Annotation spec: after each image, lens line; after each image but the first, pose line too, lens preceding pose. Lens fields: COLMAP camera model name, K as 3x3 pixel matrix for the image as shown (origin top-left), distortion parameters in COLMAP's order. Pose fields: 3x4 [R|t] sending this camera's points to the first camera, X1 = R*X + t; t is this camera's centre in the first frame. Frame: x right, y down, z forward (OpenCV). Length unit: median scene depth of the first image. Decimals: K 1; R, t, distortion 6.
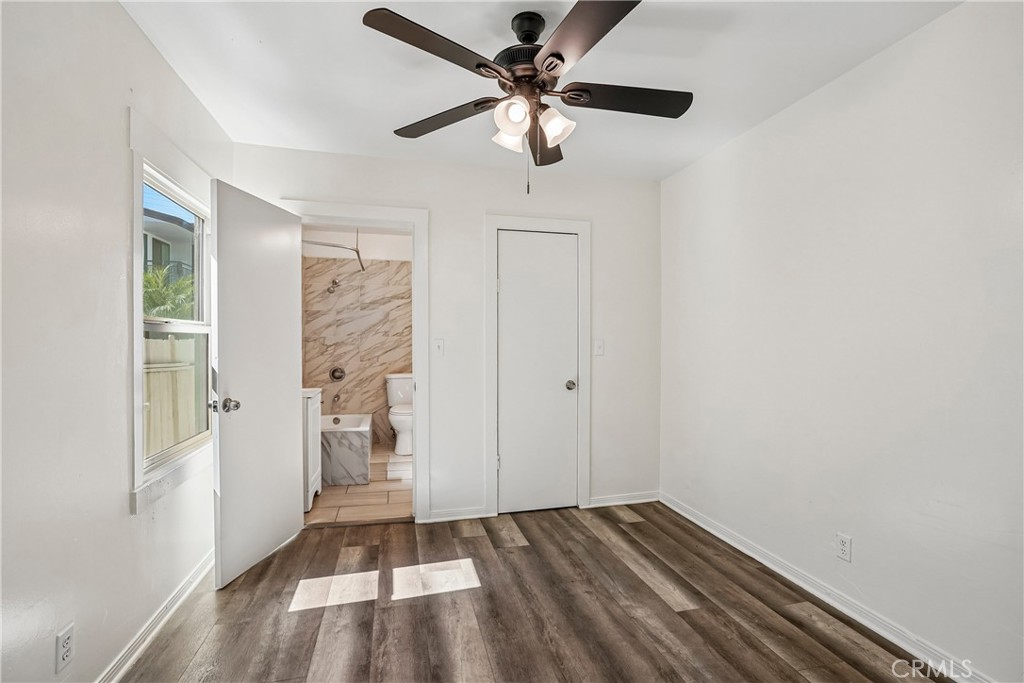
lens RADIAL K [[481.6, 0, 512.0], [0, 481.6, 333.7], [0, 0, 1]] dist [-0.054346, 0.023518]
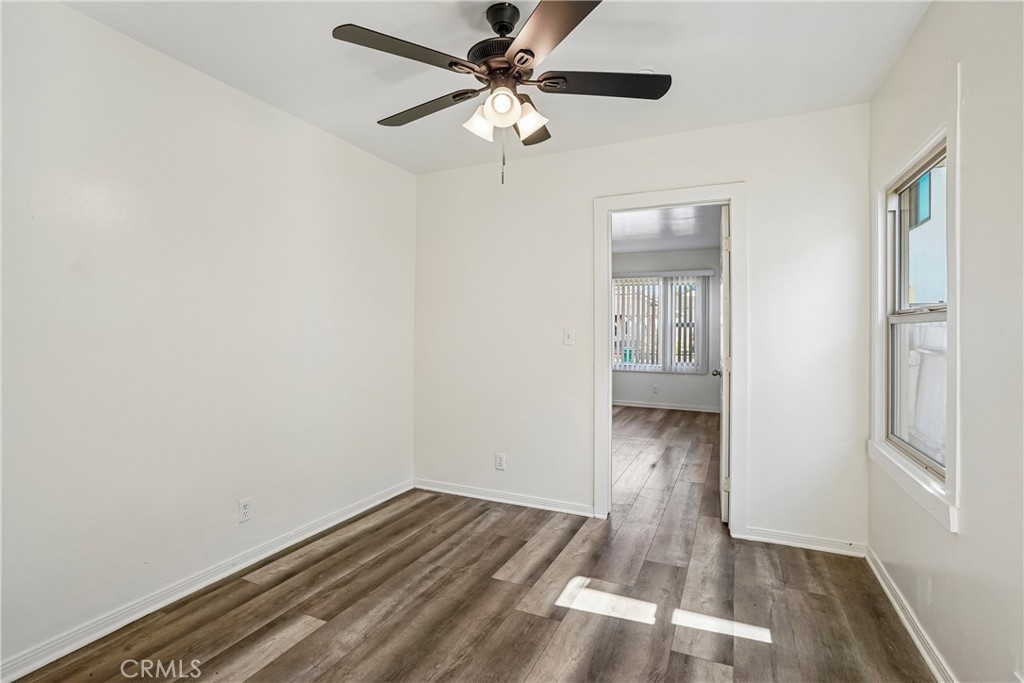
lens RADIAL K [[481.6, 0, 504.8], [0, 481.6, 332.6], [0, 0, 1]] dist [-0.054346, 0.023518]
pose [[-0.763901, -0.014766, 0.645164, -0.567987], [-0.010767, 0.999891, 0.010136, 0.004774], [-0.645243, 0.000797, -0.763977, 1.643232]]
